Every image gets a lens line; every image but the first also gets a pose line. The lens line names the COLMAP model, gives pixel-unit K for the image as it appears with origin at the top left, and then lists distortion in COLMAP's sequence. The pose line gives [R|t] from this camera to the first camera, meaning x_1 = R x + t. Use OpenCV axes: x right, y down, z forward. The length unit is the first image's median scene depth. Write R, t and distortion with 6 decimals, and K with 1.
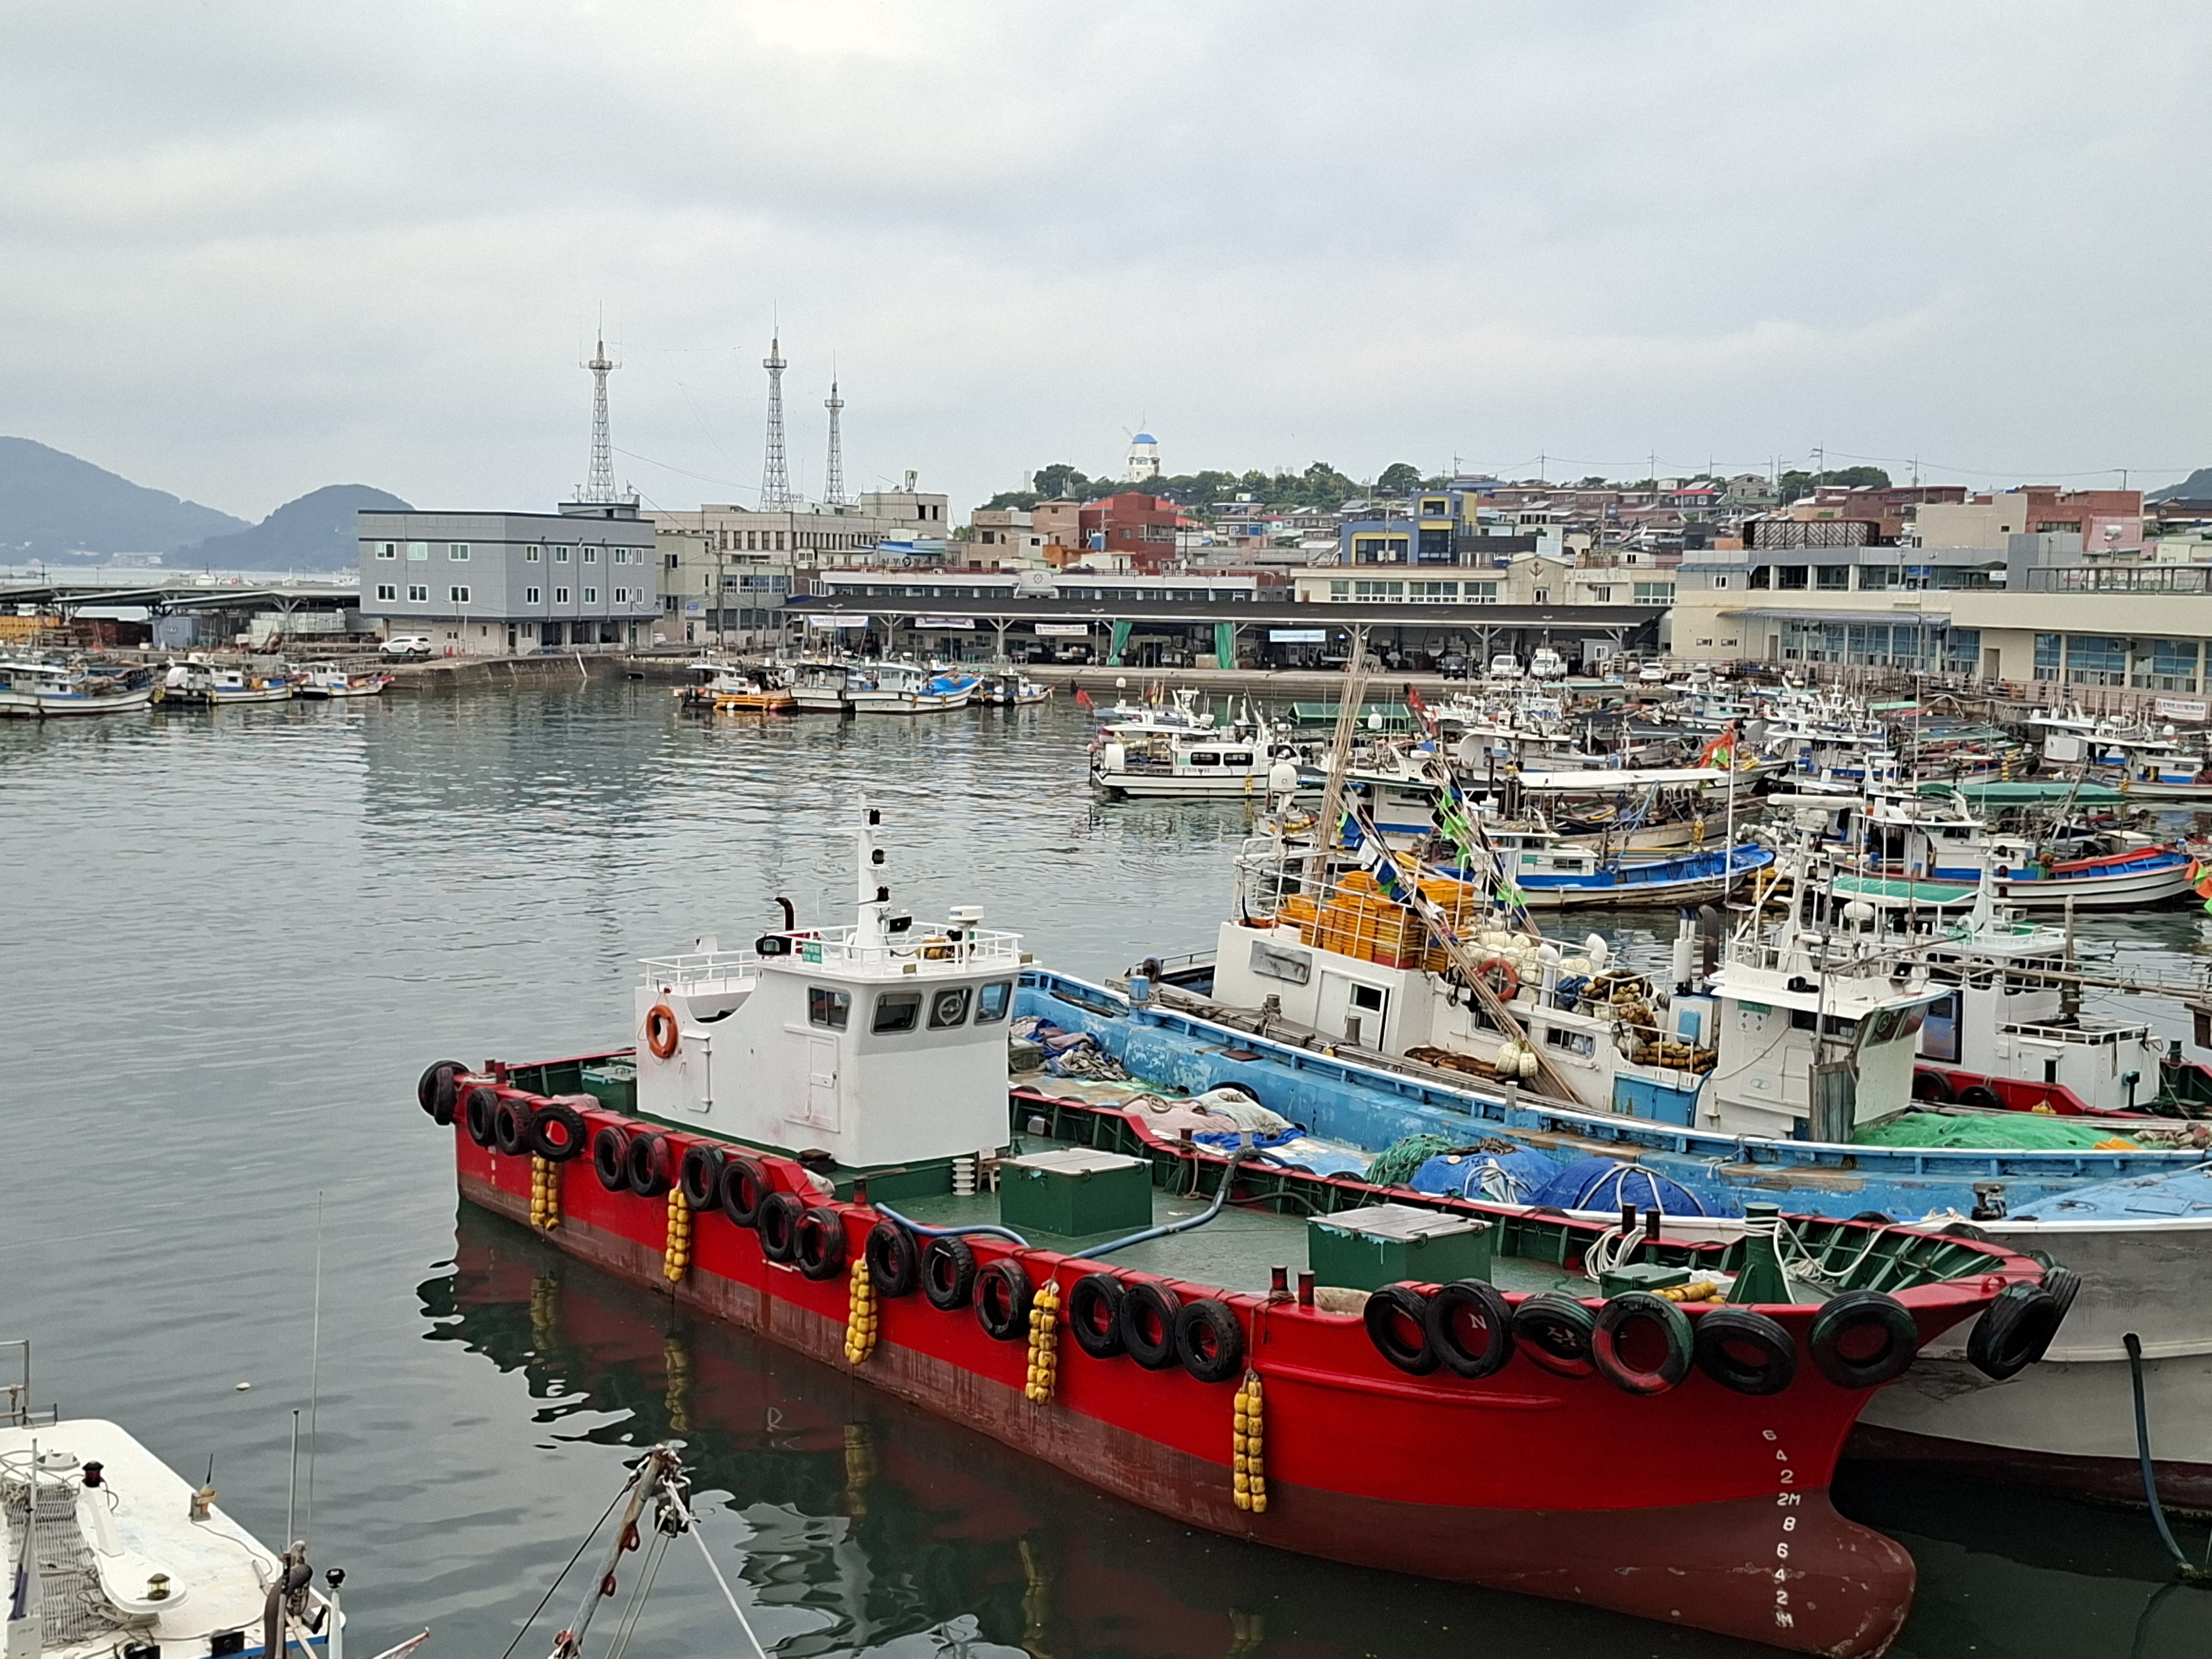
lens RADIAL K [[2623.9, 0, 1106.0], [0, 2623.9, 829.5], [0, 0, 1]] dist [0.172436, -0.336202]
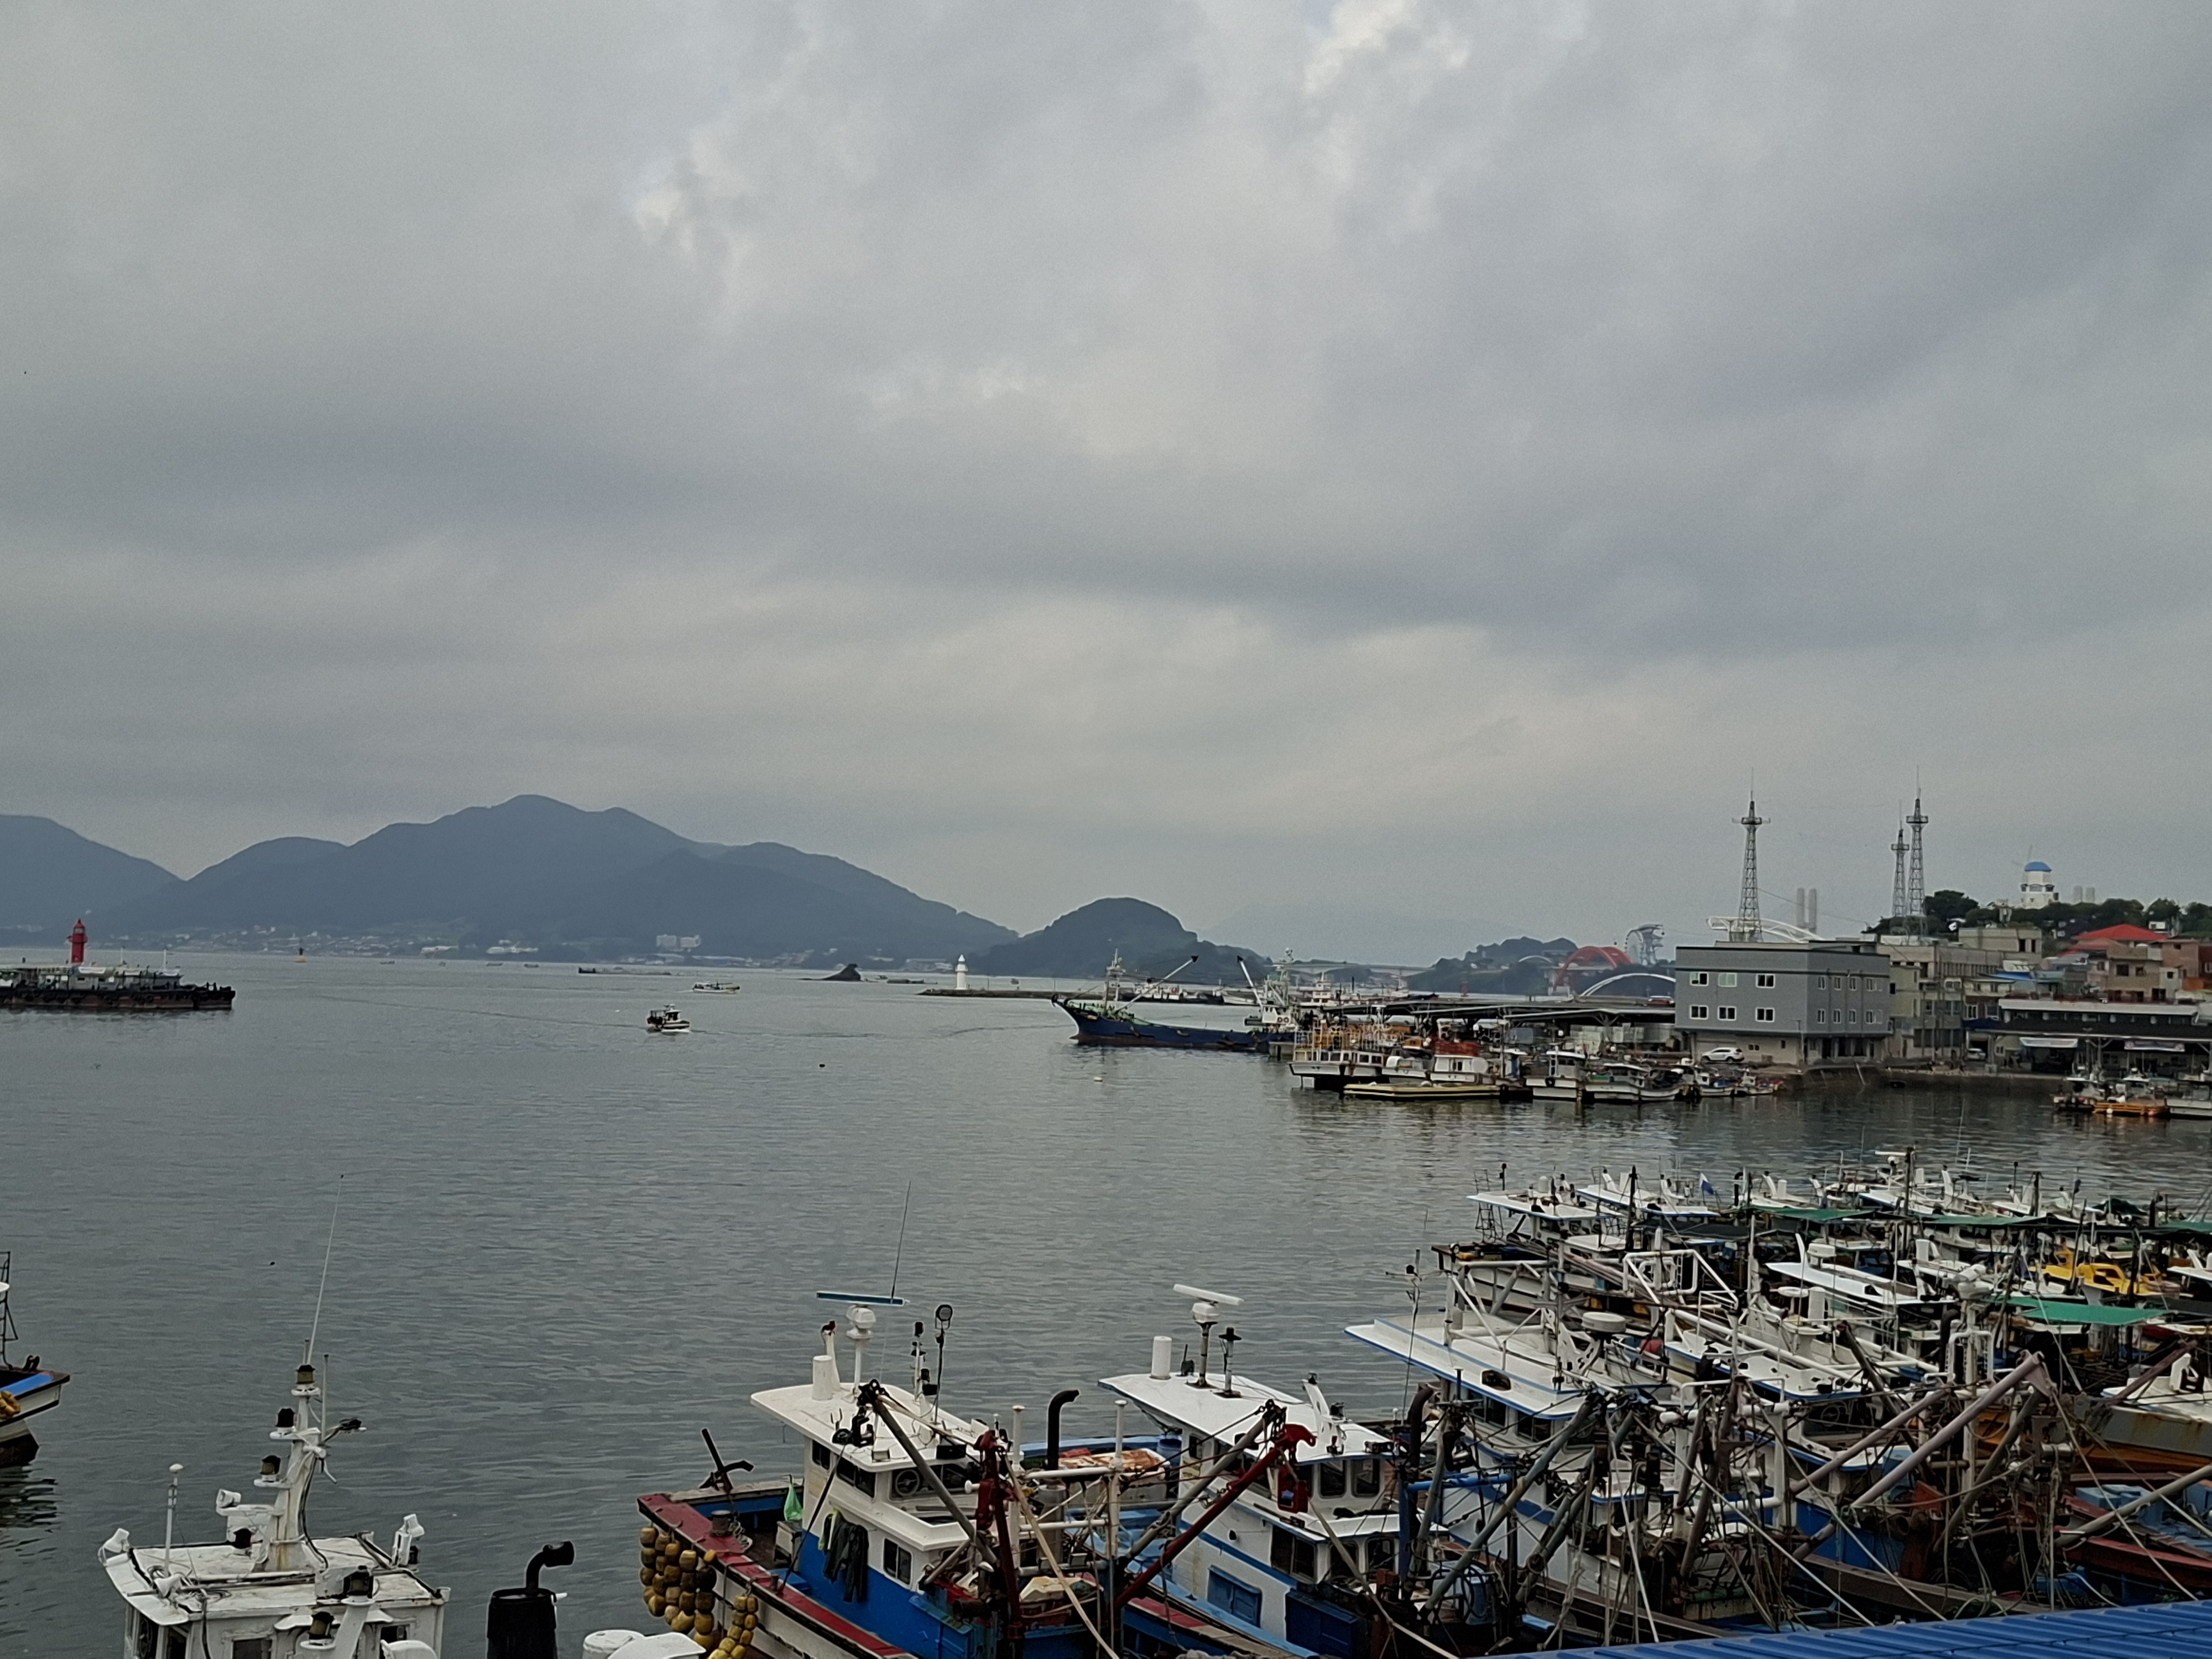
lens RADIAL K [[2623.9, 0, 1106.0], [0, 2623.9, 829.5], [0, 0, 1]] dist [0.172436, -0.336202]
pose [[0.967199, 0.001781, -0.254014, -0.208664], [-0.040965, 0.987980, -0.149055, 0.021475], [0.250696, 0.154571, 0.955646, -0.254959]]
